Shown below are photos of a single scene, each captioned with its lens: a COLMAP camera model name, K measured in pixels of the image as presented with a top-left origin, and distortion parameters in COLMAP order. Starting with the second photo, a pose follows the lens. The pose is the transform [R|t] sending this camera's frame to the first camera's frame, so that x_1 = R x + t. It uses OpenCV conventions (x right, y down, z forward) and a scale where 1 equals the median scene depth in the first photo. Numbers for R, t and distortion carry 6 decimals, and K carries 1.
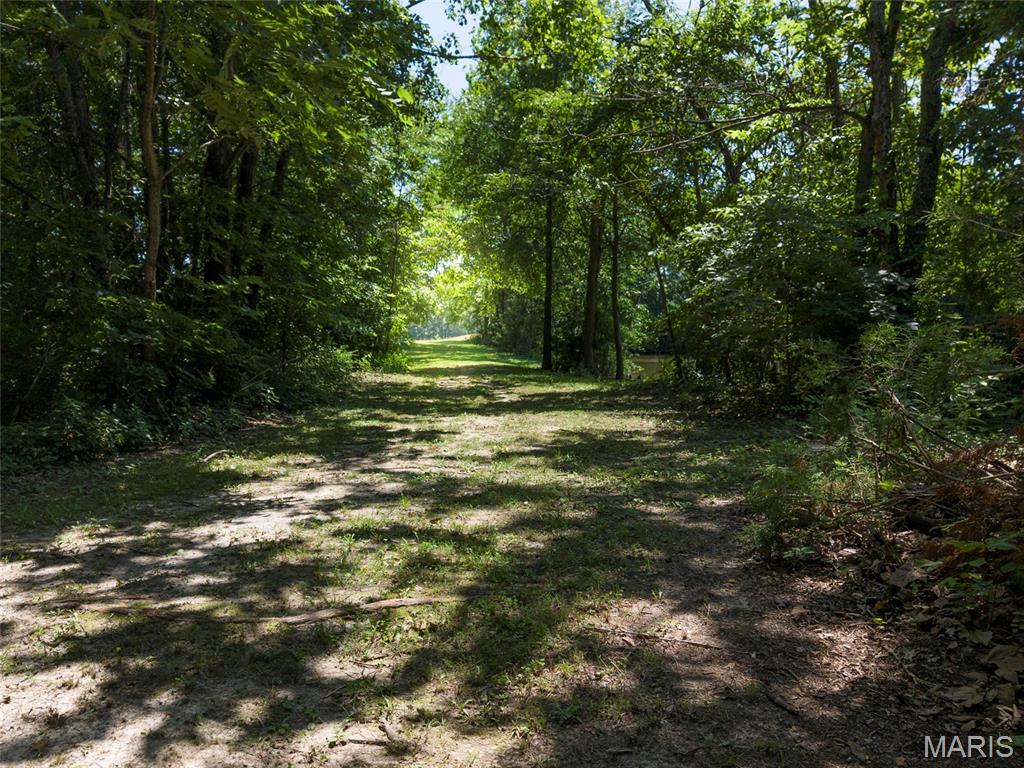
lens RADIAL K [[732.2, 0, 530.8], [0, 732.2, 347.7], [0, 0, 1]] dist [0.032406, -0.029547]
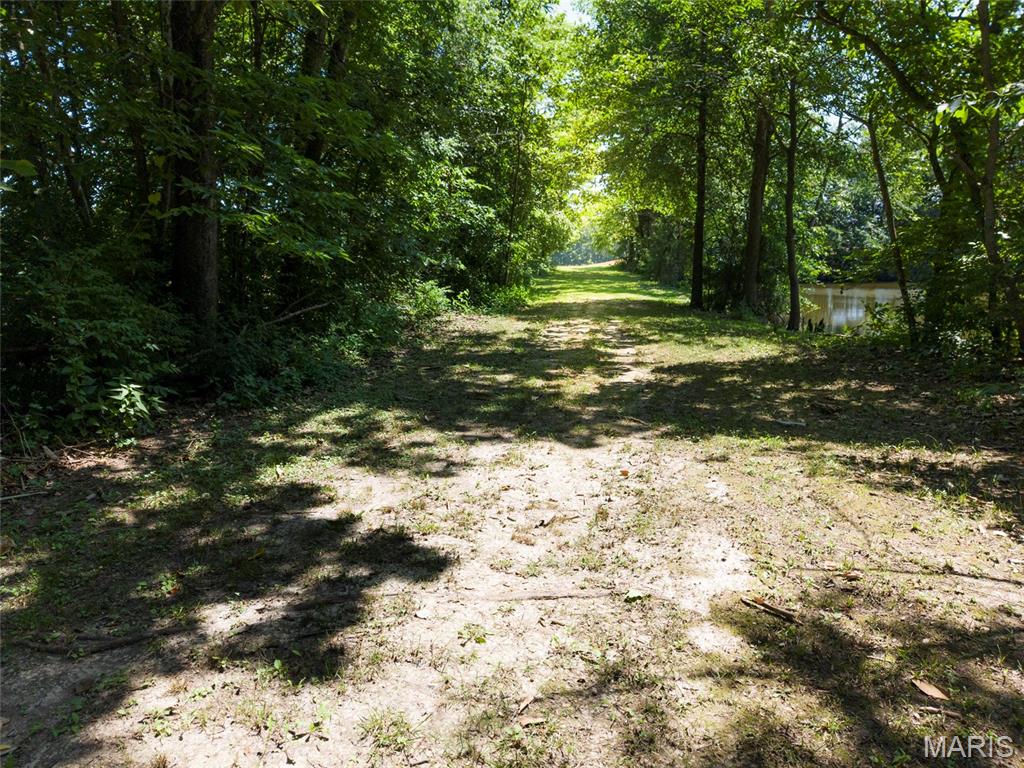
lens RADIAL K [[721.2, 0, 492.5], [0, 721.2, 293.1], [0, 0, 1]] dist [0.024302, 0.001871]
pose [[0.968430, 0.015505, -0.248802, 0.001803], [-0.008631, 0.999551, 0.028693, -0.006882], [0.249135, -0.025640, 0.968129, 0.147101]]
